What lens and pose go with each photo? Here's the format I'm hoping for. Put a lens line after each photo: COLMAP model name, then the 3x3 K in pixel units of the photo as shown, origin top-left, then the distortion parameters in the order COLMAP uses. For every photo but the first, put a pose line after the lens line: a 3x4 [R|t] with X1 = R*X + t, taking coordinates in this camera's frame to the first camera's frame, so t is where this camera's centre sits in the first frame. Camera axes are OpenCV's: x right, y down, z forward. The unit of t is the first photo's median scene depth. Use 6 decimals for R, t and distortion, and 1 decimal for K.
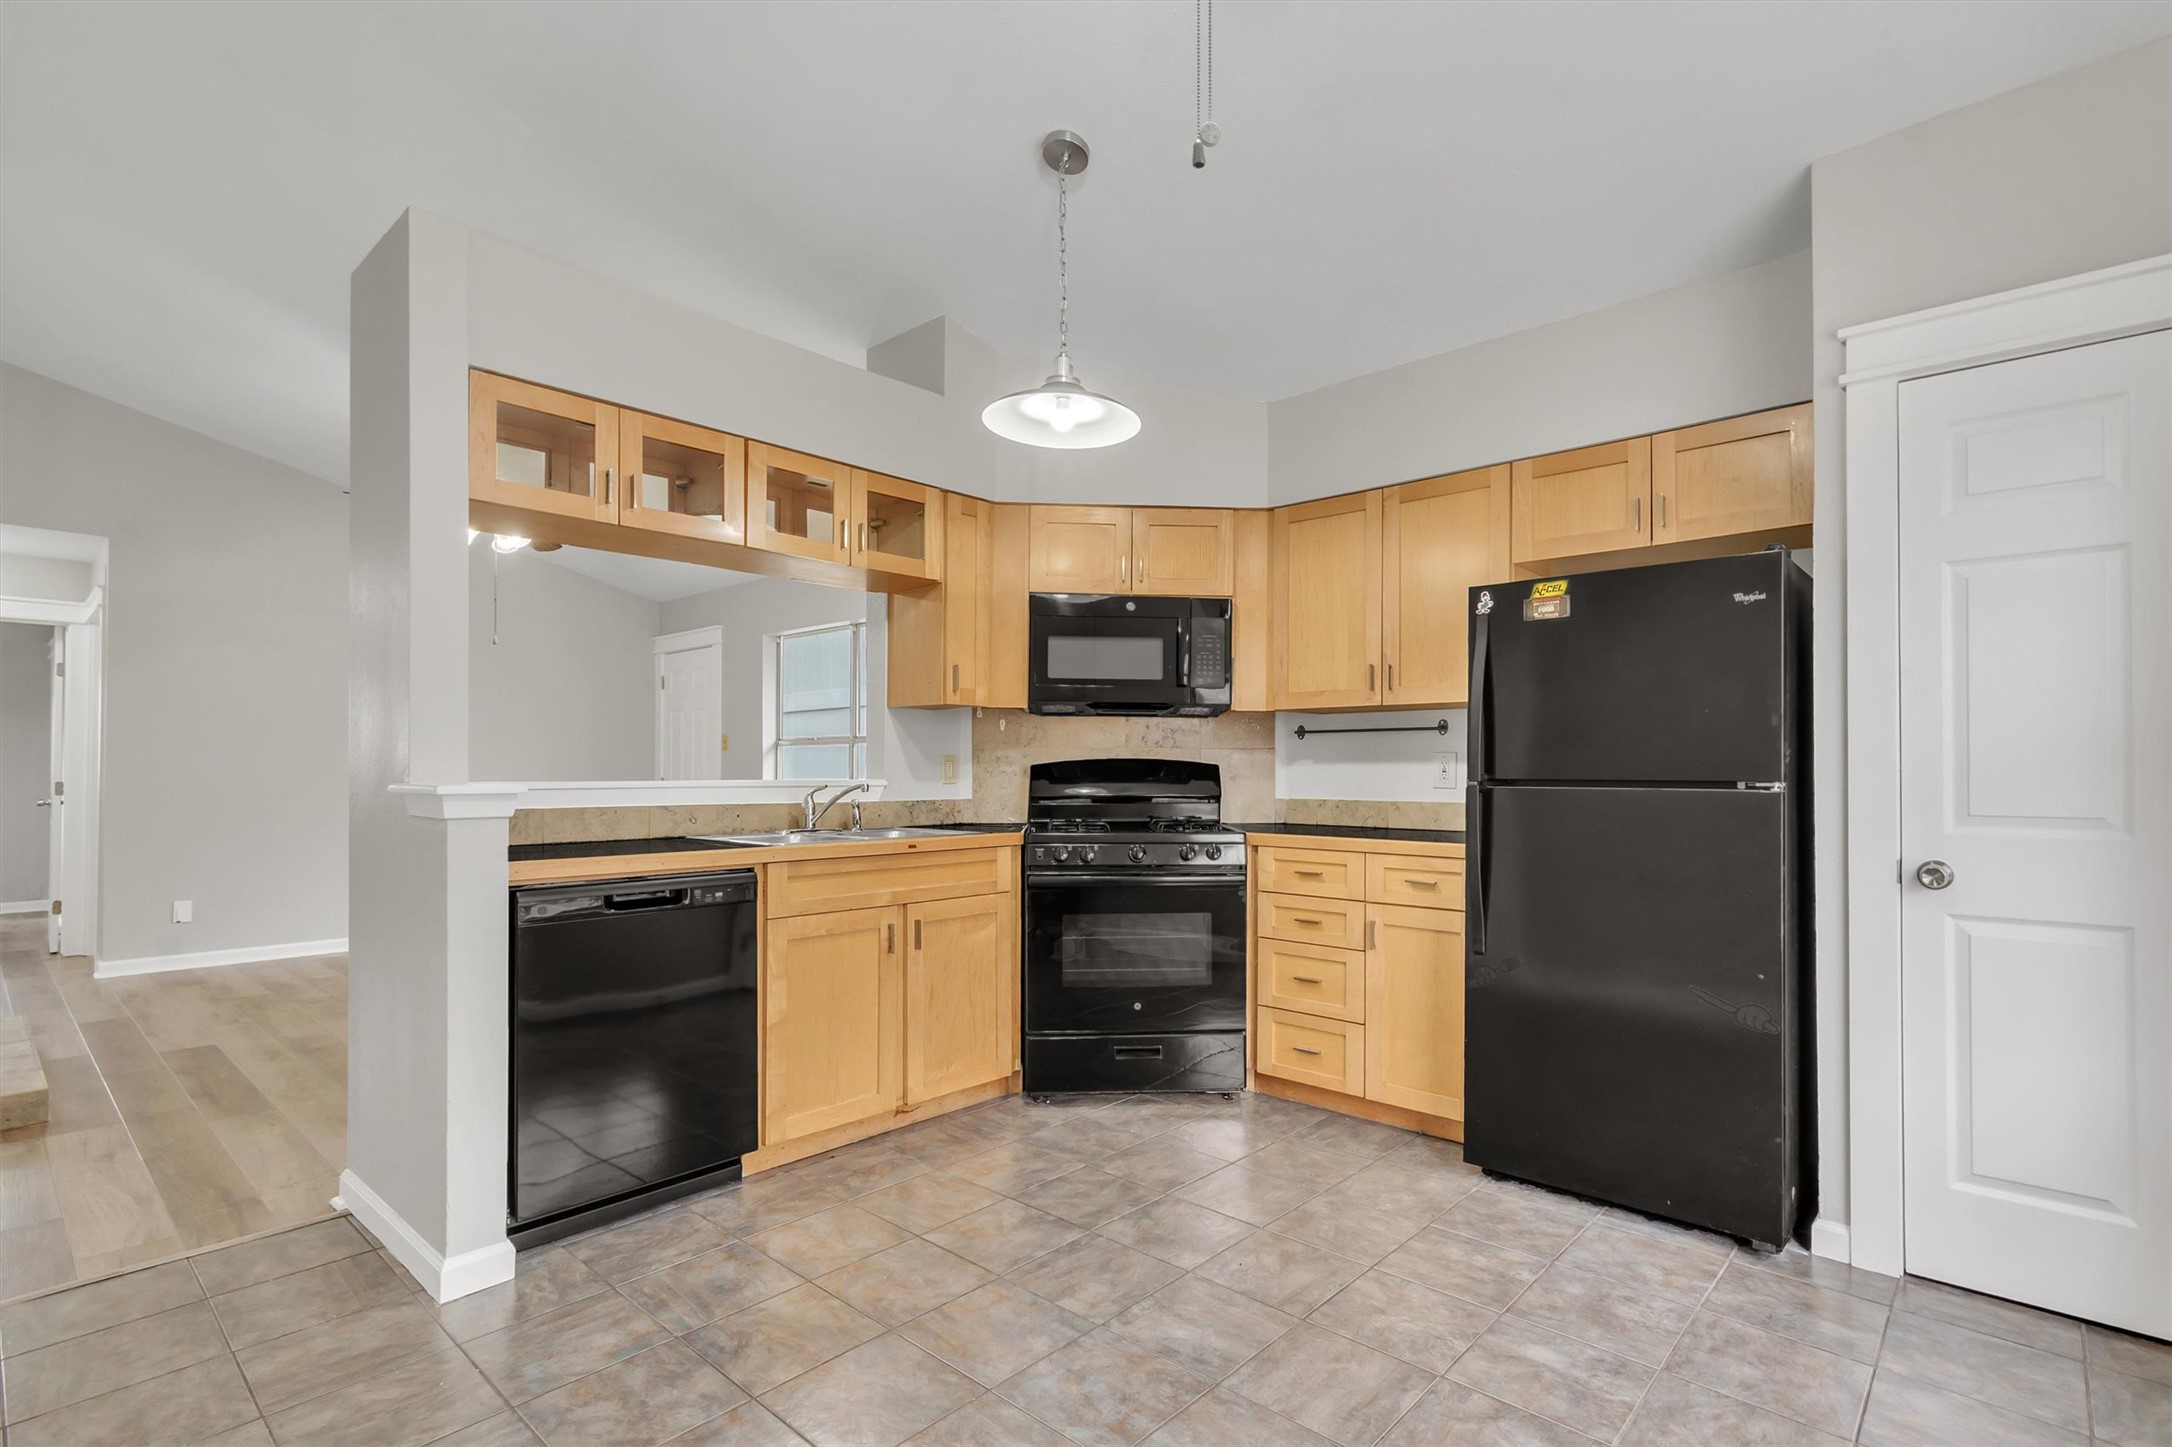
lens RADIAL K [[1032.0, 0, 1110.3], [0, 1032.0, 762.8], [0, 0, 1]] dist [0.001435, 0.000315]
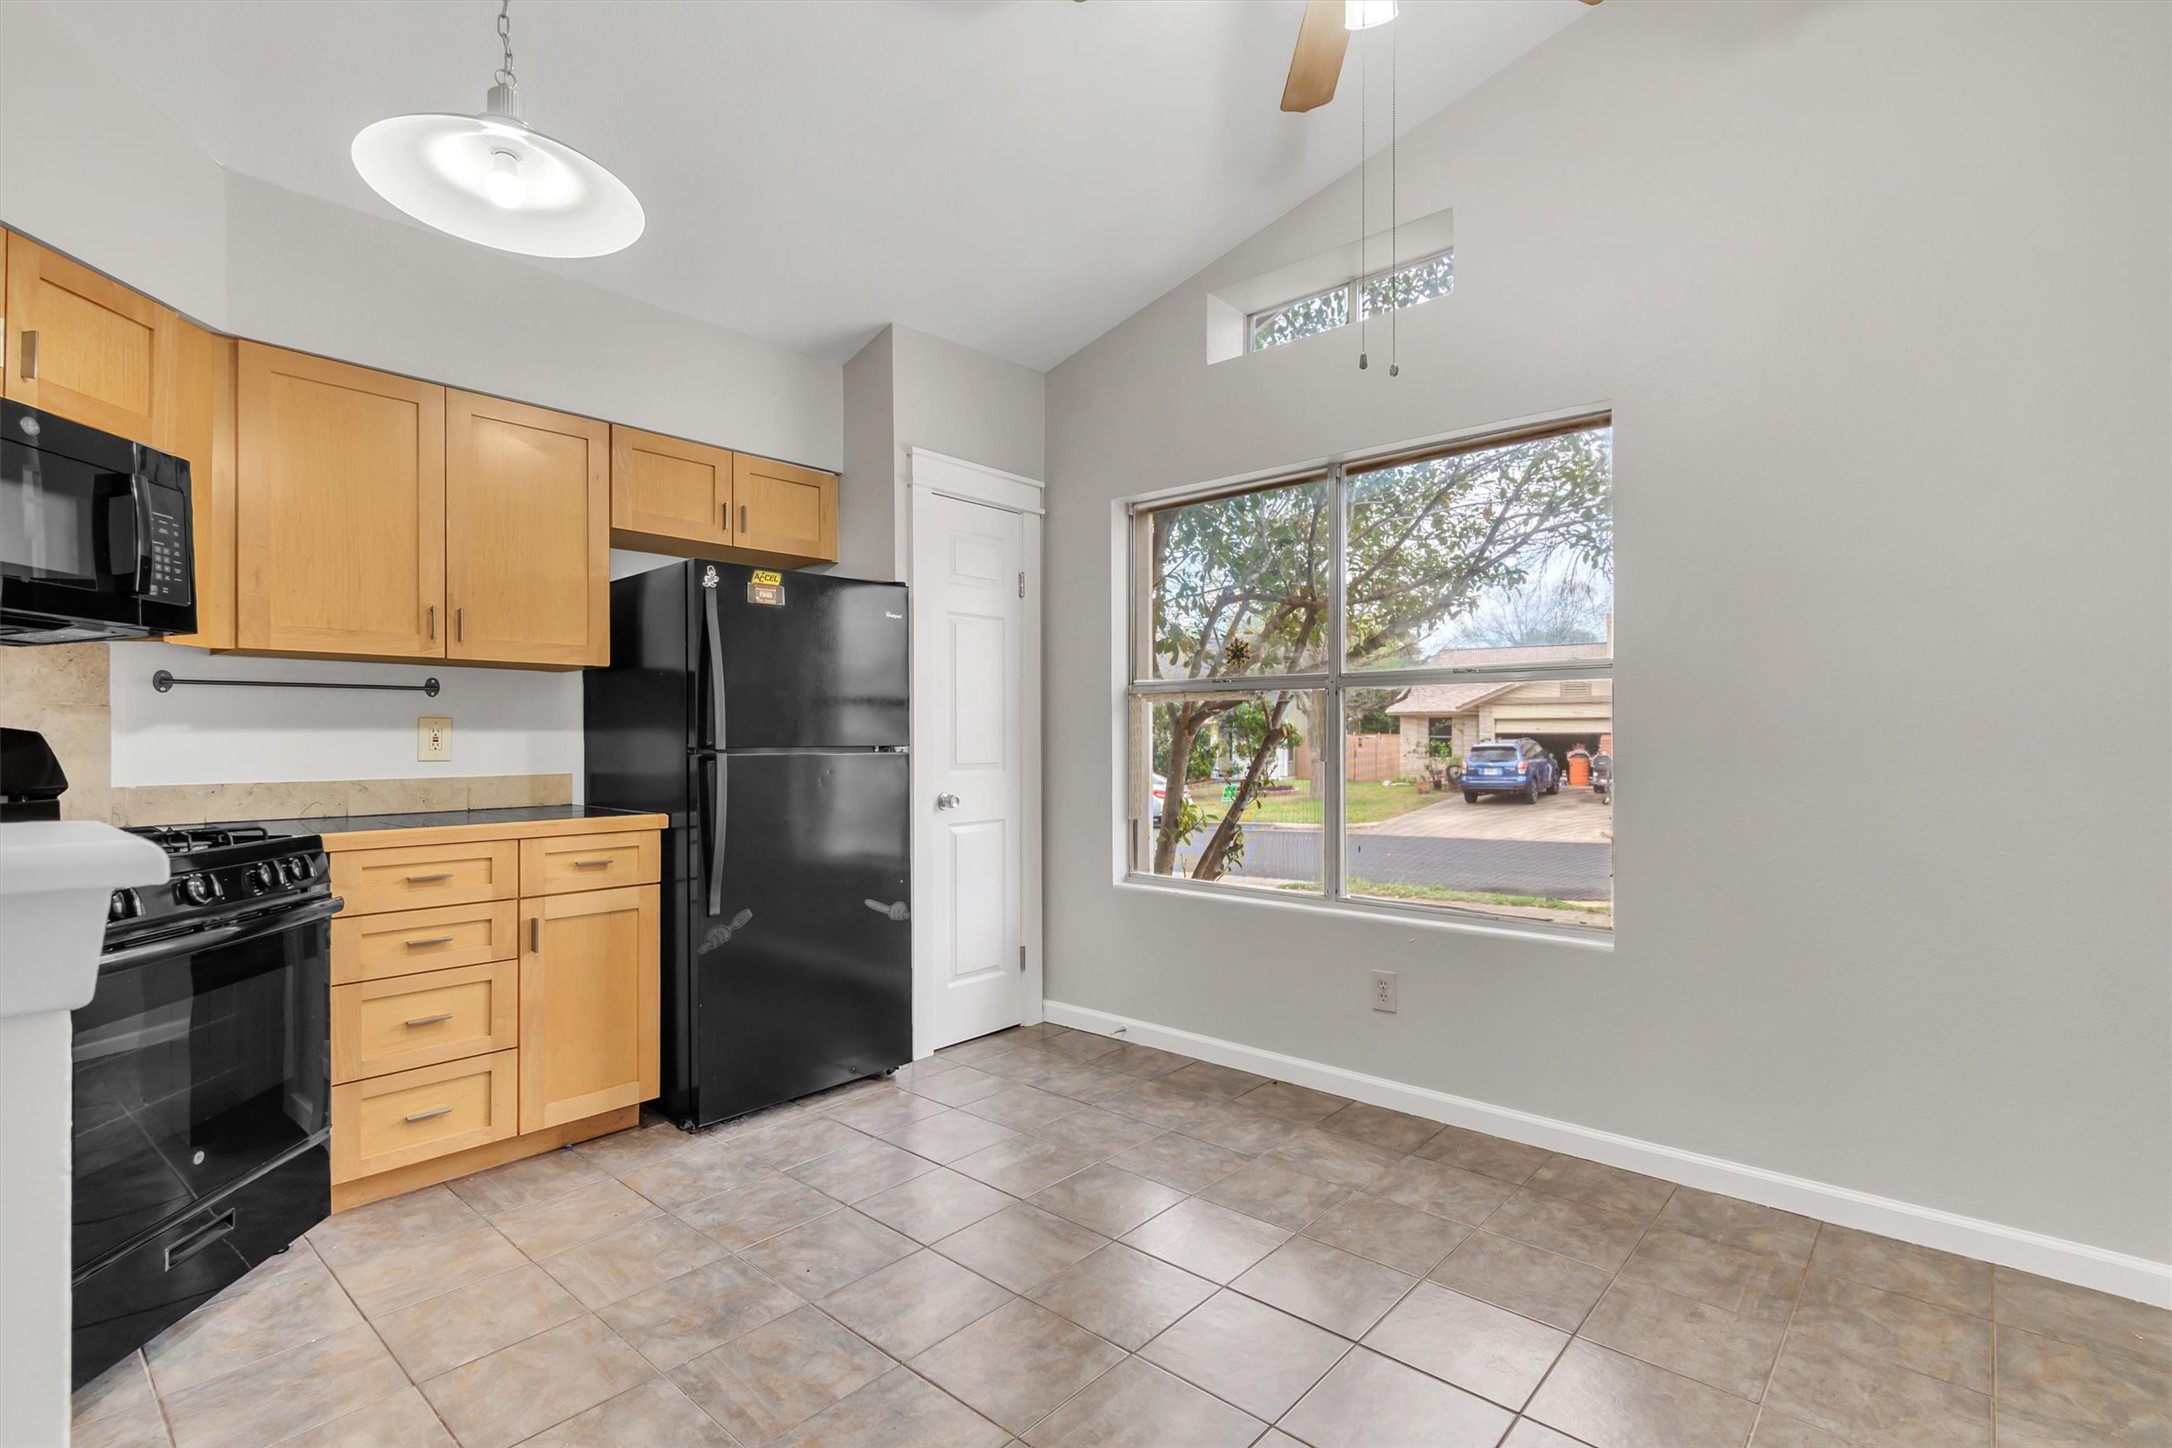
lens RADIAL K [[1015.0, 0, 1098.4], [0, 1015.0, 740.5], [0, 0, 1]] dist [0.003899, 0.000618]
pose [[-0.012039, -0.008080, 0.999895, -0.555070], [-0.005021, 0.999955, 0.008020, -0.001403], [-0.999915, -0.004923, -0.012079, 0.527178]]
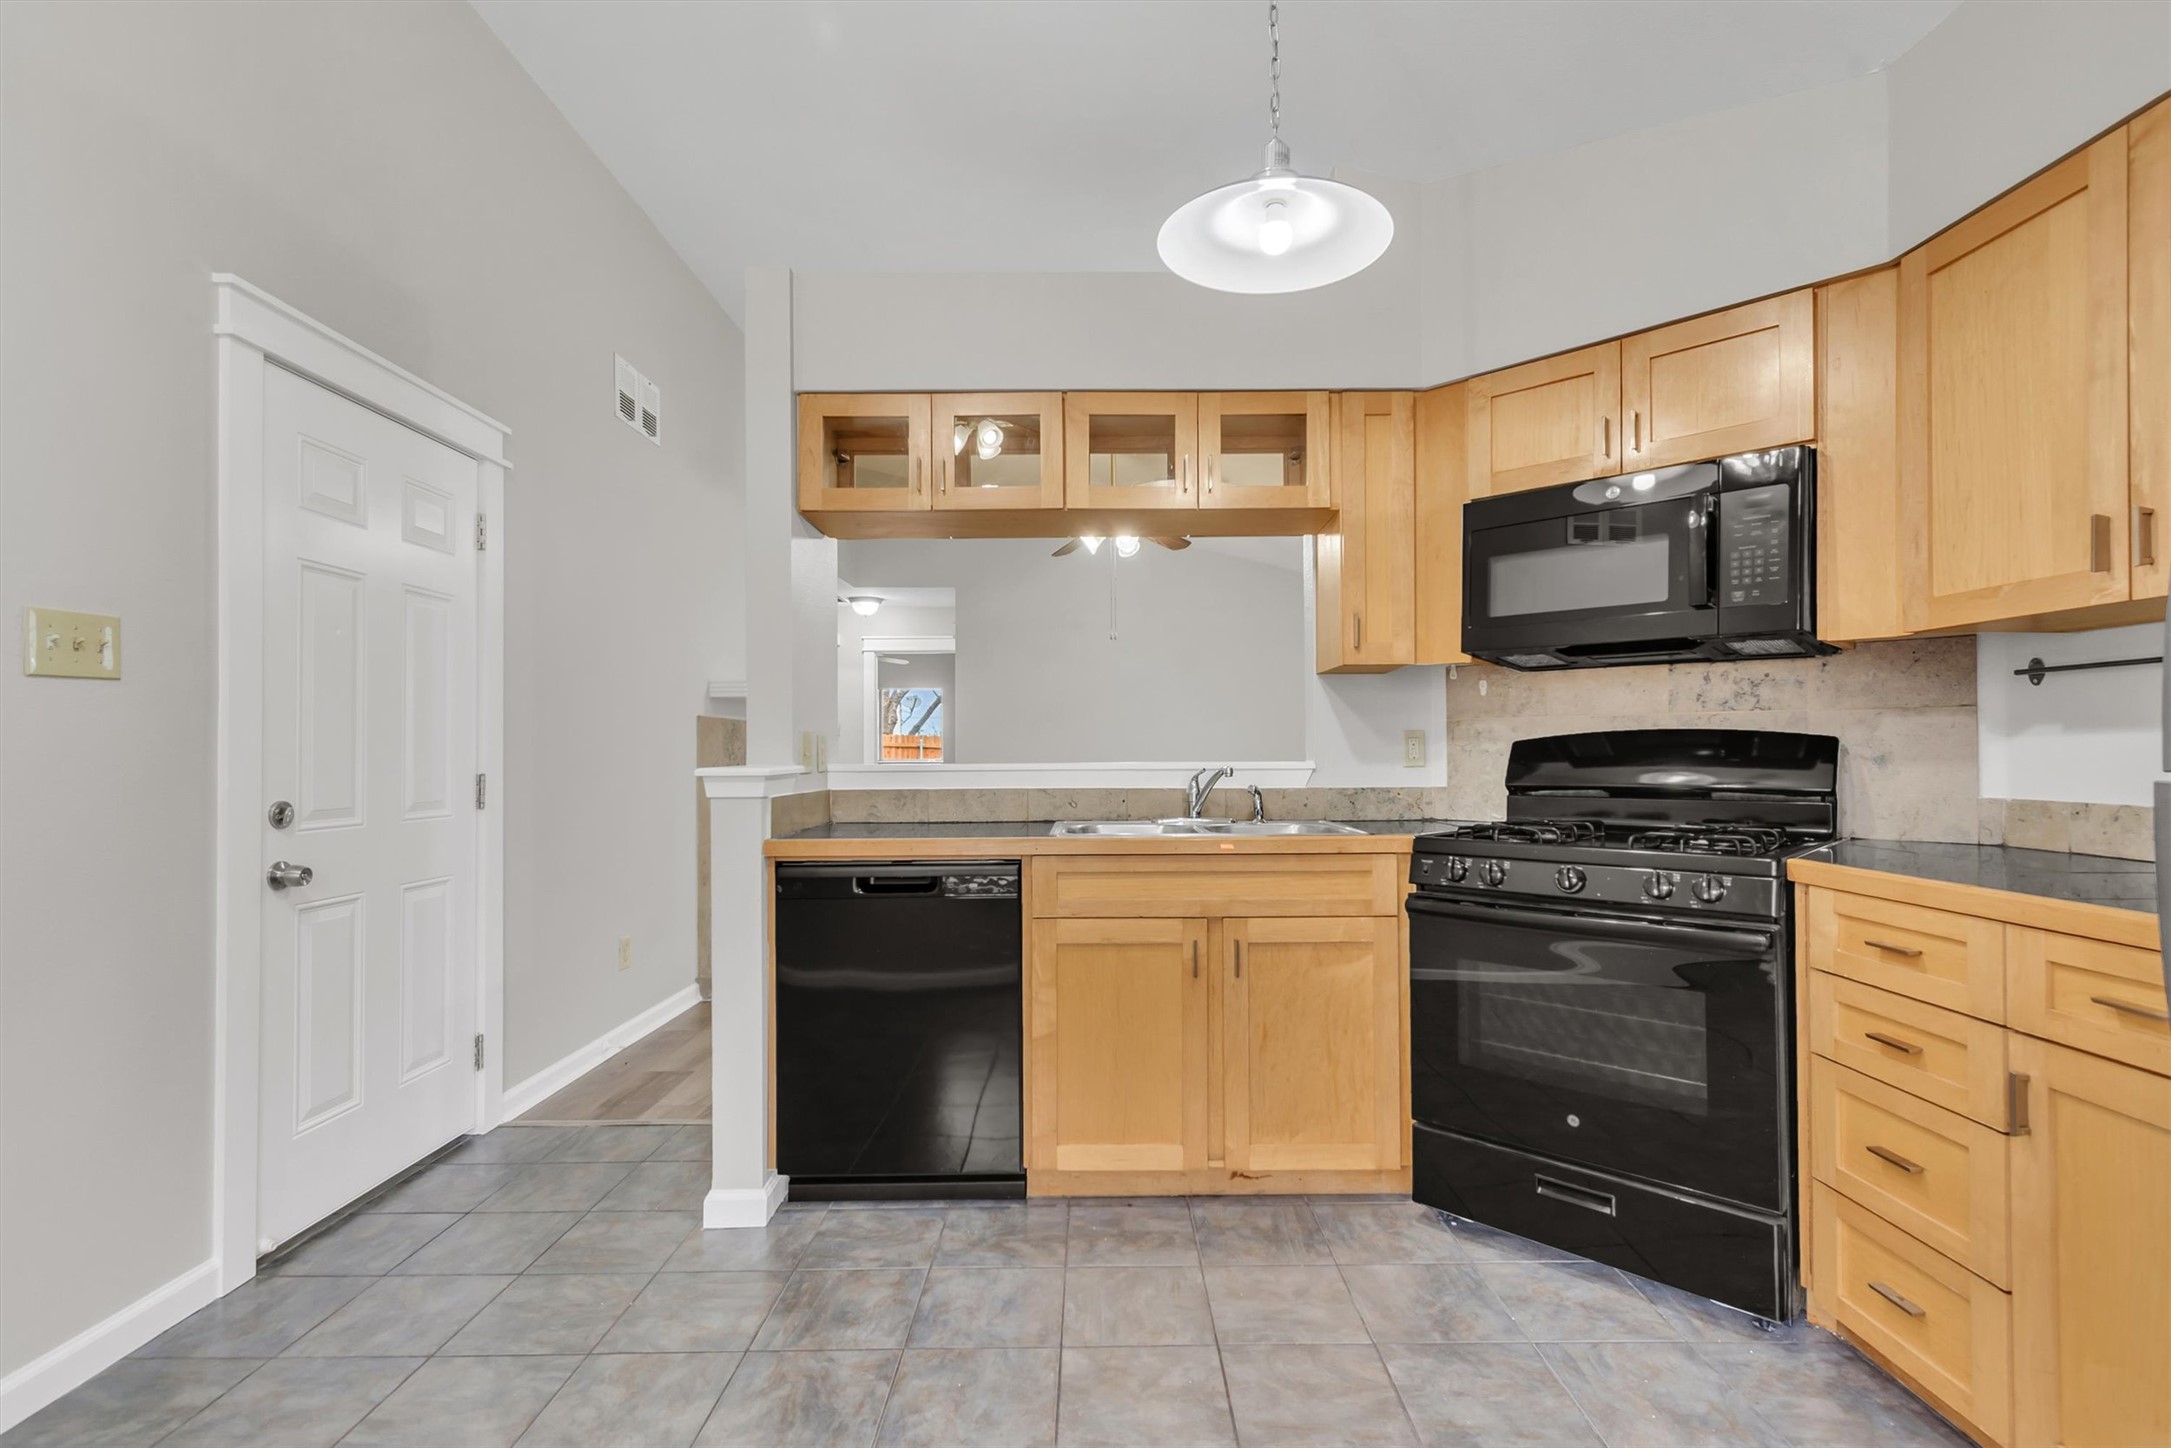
lens RADIAL K [[1014.6, 0, 1097.9], [0, 1014.6, 740.5], [0, 0, 1]] dist [0.003899, 0.000618]
pose [[0.669108, -0.013355, -0.743046, 0.306095], [0.012620, 0.999899, -0.006606, 0.002926], [0.743058, -0.004957, 0.669208, 0.377913]]
